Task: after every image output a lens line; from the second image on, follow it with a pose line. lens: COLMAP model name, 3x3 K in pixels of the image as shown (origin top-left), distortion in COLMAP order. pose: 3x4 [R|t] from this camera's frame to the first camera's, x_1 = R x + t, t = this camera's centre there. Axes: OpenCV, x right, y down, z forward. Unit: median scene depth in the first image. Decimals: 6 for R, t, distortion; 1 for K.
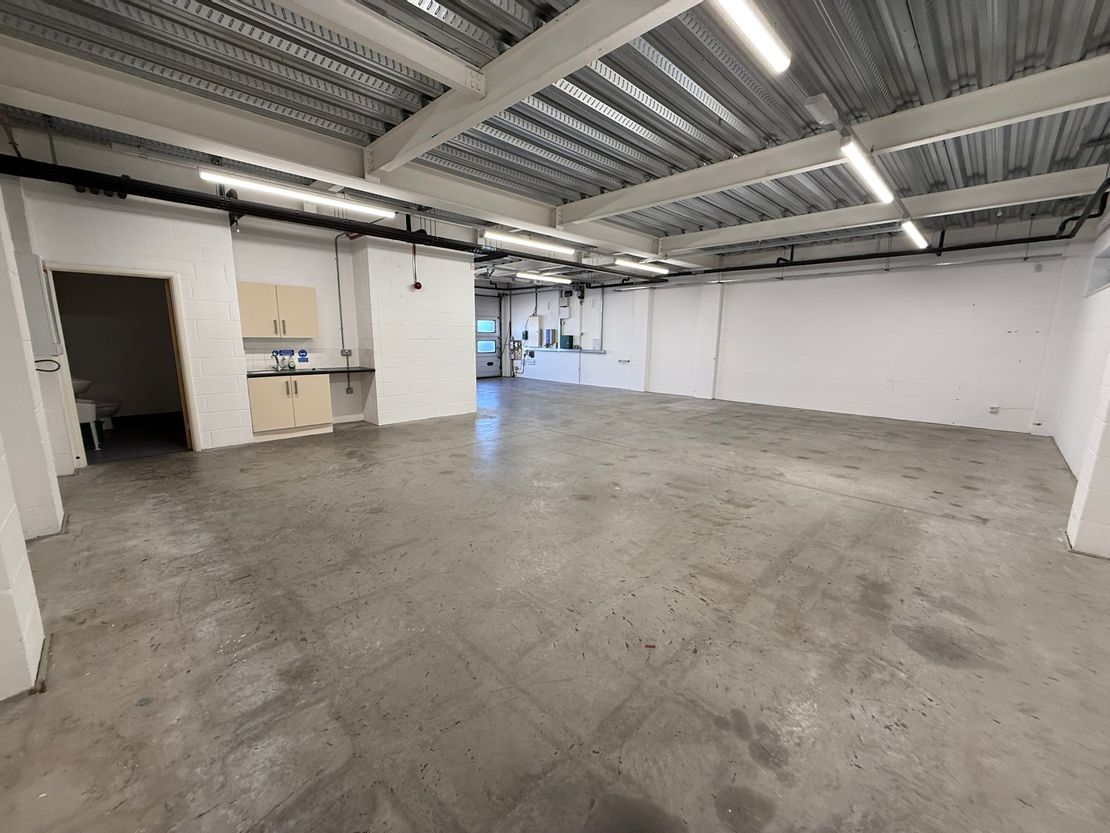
lens RADIAL K [[440.2, 0, 551.6], [0, 440.2, 418.3], [0, 0, 1]] dist [0.000209, -0.000012]
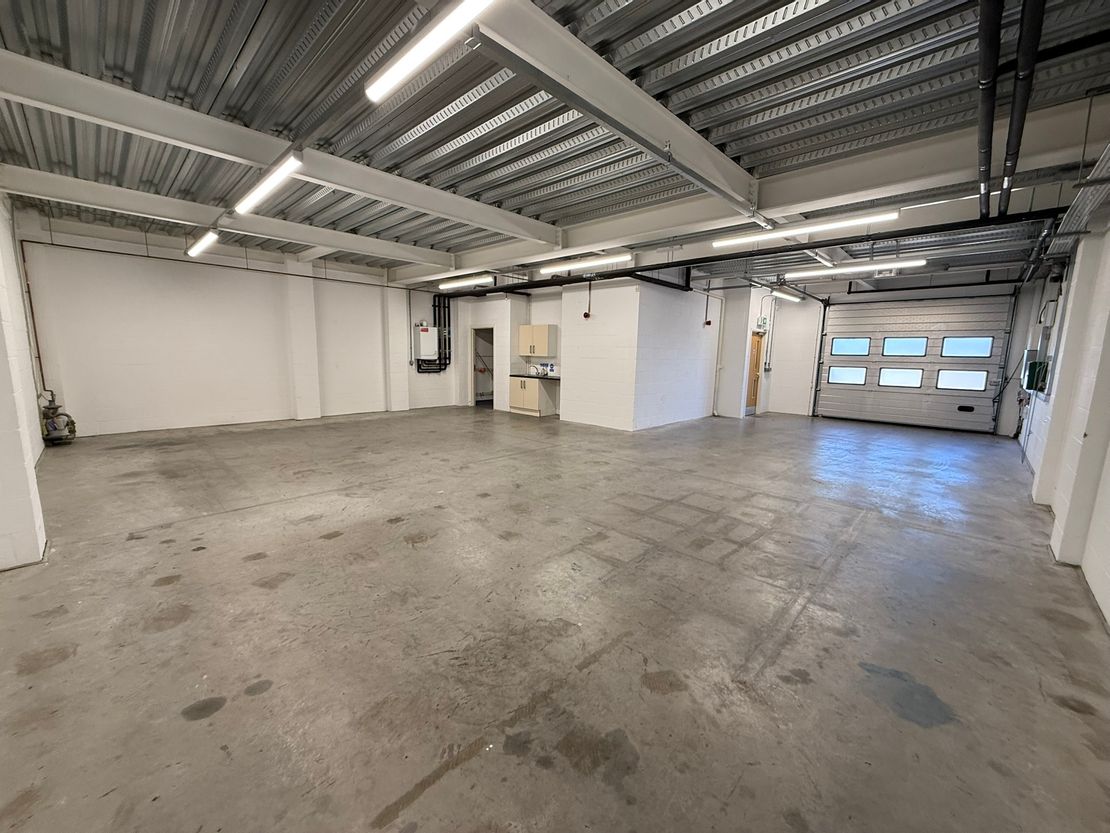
lens RADIAL K [[440.2, 0, 551.6], [0, 440.2, 418.3], [0, 0, 1]] dist [0.000209, -0.000012]
pose [[0.014842, 0.138213, -0.990291, 1.410907], [-0.202091, 0.970375, 0.132405, -0.240304], [0.979254, 0.198164, 0.042334, 1.332887]]
